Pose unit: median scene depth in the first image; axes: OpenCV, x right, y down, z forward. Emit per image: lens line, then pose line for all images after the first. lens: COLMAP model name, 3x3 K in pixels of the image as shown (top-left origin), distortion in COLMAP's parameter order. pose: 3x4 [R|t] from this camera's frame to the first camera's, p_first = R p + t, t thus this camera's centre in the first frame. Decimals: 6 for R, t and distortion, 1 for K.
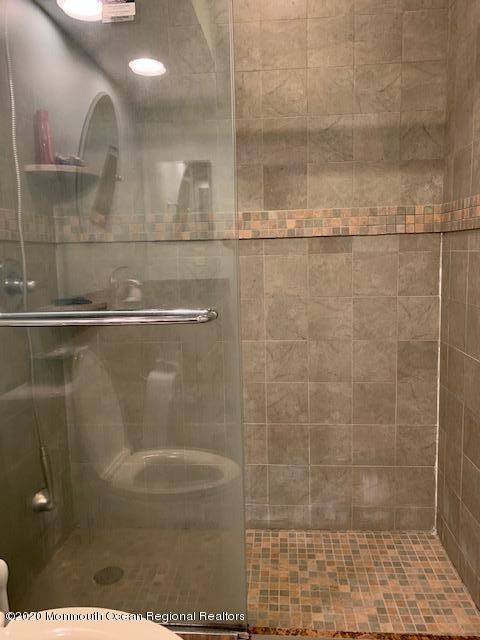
lens RADIAL K [[492.8, 0, 237.5], [0, 492.8, 310.9], [0, 0, 1]] dist [0.050126, -0.045784]
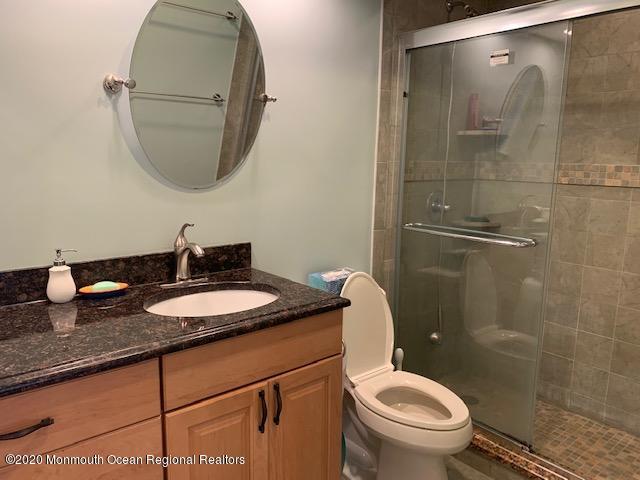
lens RADIAL K [[492.8, 0, 322.2], [0, 492.8, 240.2], [0, 0, 1]] dist [0.050126, -0.045784]
pose [[0.708411, 0.156450, -0.688242, 0.369688], [-0.116613, 0.987666, 0.104485, -0.058317], [0.696100, 0.006240, 0.717917, -0.391690]]
